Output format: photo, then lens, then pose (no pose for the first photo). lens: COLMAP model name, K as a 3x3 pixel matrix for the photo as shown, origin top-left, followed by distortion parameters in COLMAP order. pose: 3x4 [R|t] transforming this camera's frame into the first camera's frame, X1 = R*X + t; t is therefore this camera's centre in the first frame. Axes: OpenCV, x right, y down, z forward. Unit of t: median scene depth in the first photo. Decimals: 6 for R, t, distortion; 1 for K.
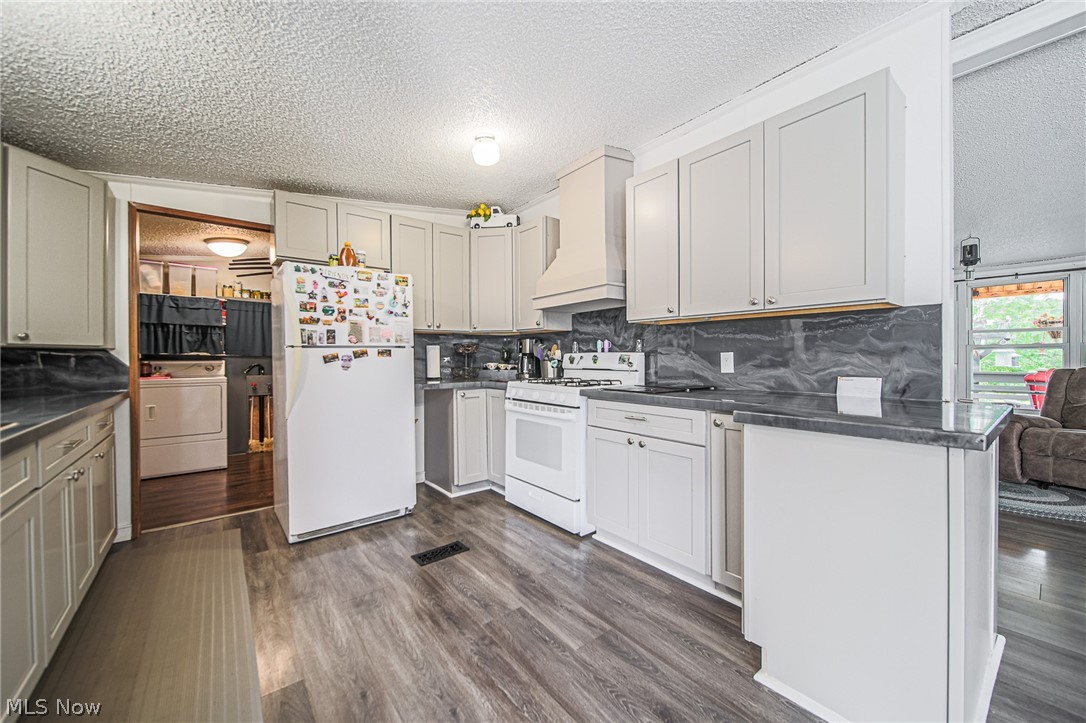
lens RADIAL K [[411.0, 0, 541.8], [0, 411.0, 358.6], [0, 0, 1]] dist [-0.001070, -0.000355]
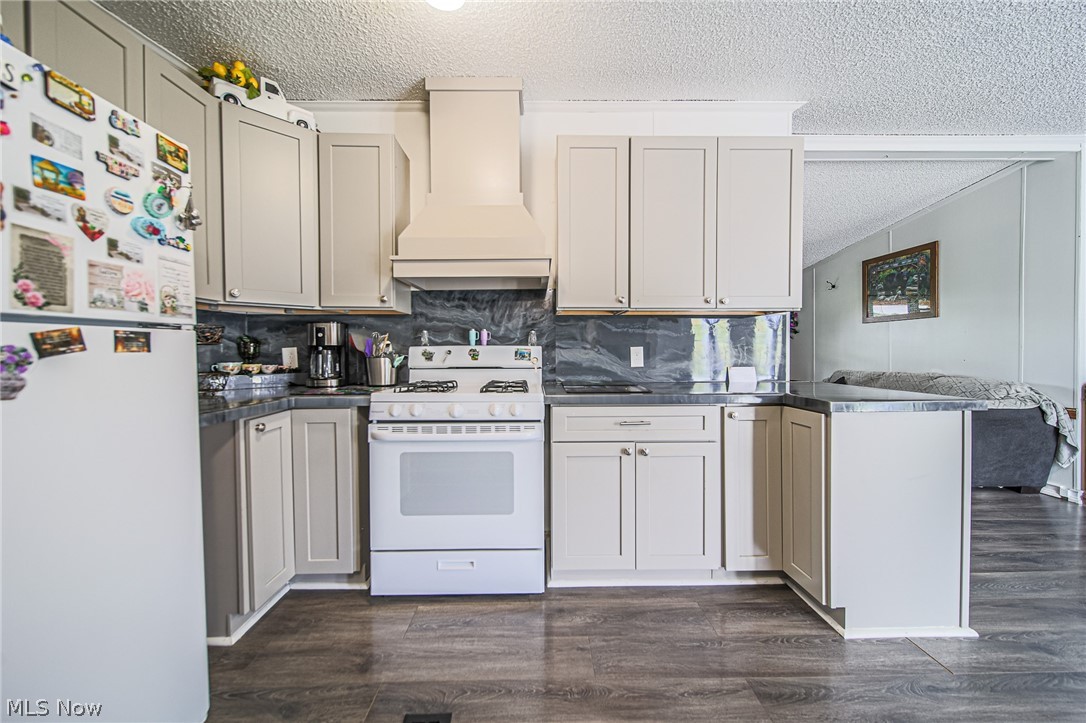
lens RADIAL K [[411.0, 0, 541.8], [0, 411.0, 358.6], [0, 0, 1]] dist [-0.001070, -0.000355]
pose [[0.613515, -0.015376, 0.789534, -0.393554], [0.005205, 0.999867, 0.015427, -0.002158], [-0.789666, -0.005355, 0.613513, 0.444339]]
